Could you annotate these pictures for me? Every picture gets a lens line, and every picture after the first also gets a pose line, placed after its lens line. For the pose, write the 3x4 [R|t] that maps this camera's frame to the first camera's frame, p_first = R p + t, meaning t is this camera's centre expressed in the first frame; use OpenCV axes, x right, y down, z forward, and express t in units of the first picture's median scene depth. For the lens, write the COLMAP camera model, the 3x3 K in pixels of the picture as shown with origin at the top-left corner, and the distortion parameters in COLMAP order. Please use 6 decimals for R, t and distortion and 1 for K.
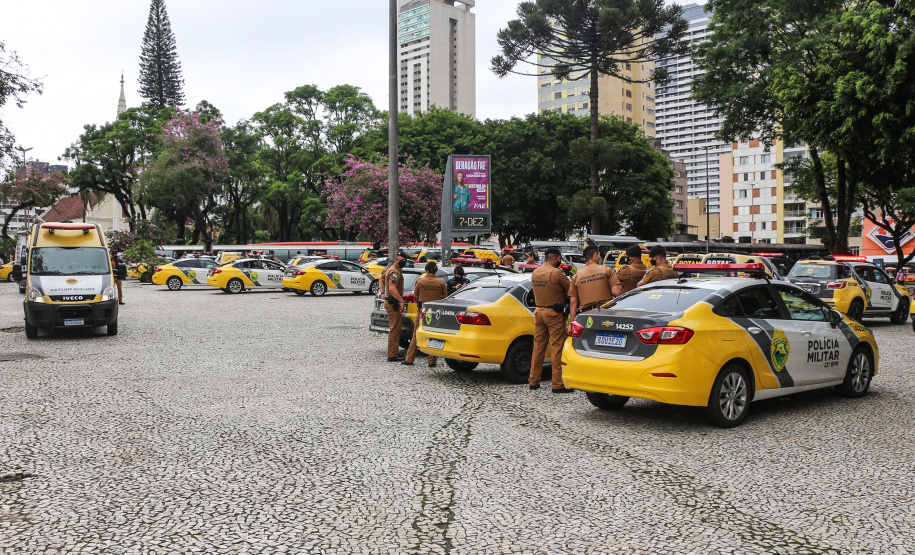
lens RADIAL K [[1017.5, 0, 430.2], [0, 1017.5, 279.3], [0, 0, 1]] dist [-0.242314, 0.487049]
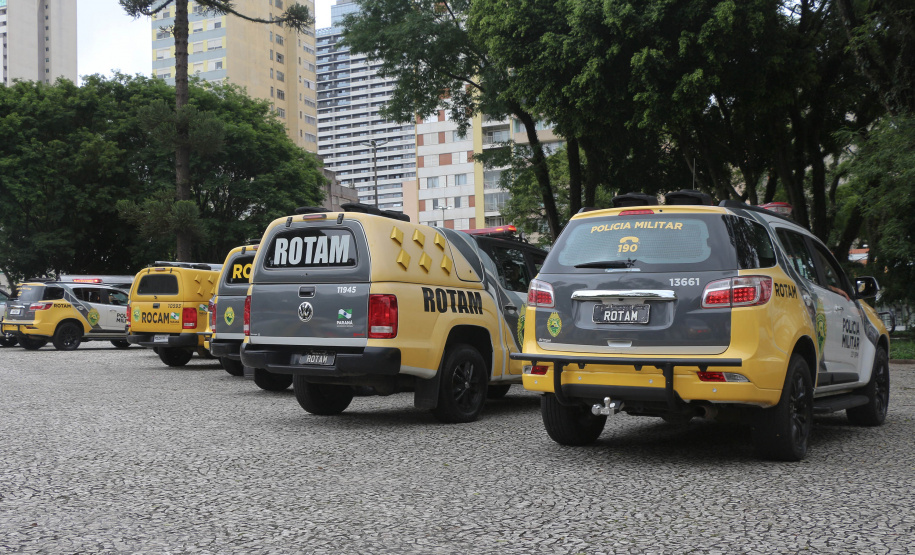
lens RADIAL K [[1050.9, 0, 457.5], [0, 1050.9, 277.5], [0, 0, 1]] dist [-0.031518, 0.016392]
pose [[0.949297, -0.000697, 0.314379, 0.122954], [0.022954, 0.997482, -0.067102, 0.008617], [-0.313541, 0.070916, 0.946923, 0.364939]]
